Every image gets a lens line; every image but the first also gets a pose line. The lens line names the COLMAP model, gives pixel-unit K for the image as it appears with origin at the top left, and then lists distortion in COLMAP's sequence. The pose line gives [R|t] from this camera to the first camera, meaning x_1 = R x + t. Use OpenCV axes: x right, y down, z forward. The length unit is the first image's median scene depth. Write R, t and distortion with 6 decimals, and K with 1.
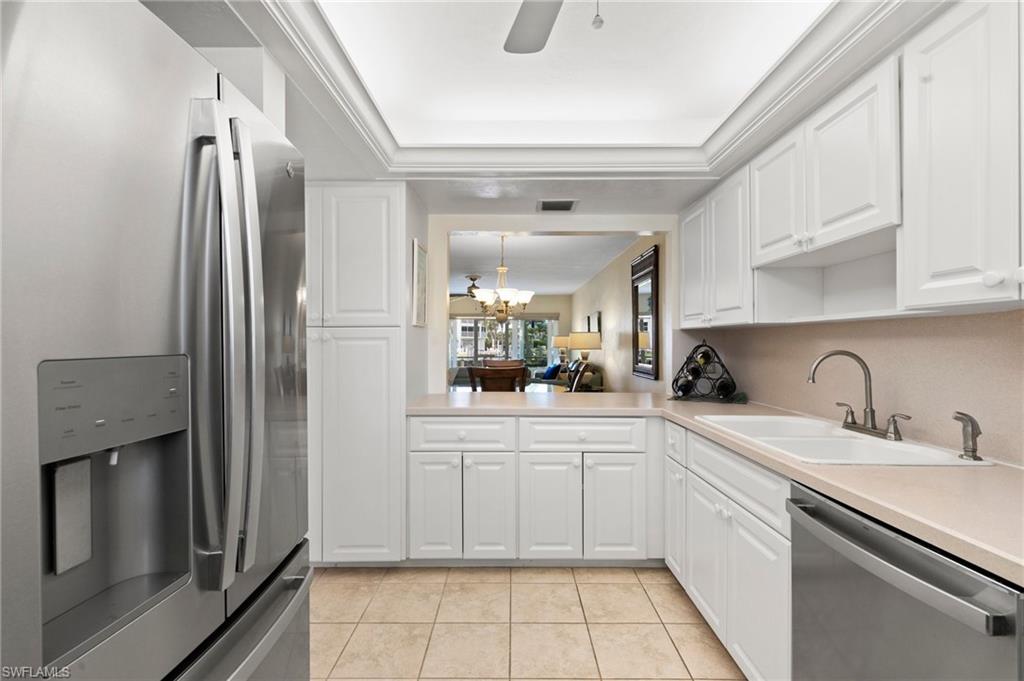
lens RADIAL K [[454.1, 0, 512.0], [0, 454.1, 340.5], [0, 0, 1]] dist [0.000547, -0.000045]
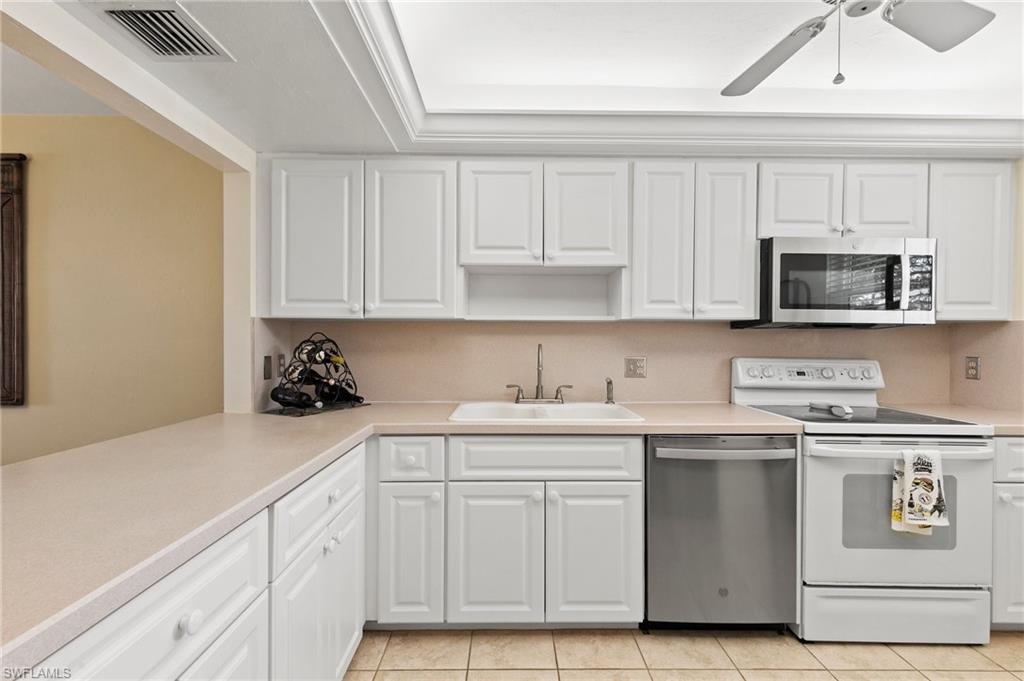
lens RADIAL K [[454.1, 0, 512.0], [0, 454.1, 340.5], [0, 0, 1]] dist [0.000547, -0.000045]
pose [[-0.011723, -0.006251, 0.999912, -0.593634], [-0.008866, 0.999942, 0.006147, 0.004410], [-0.999892, -0.008793, -0.011778, 1.081749]]
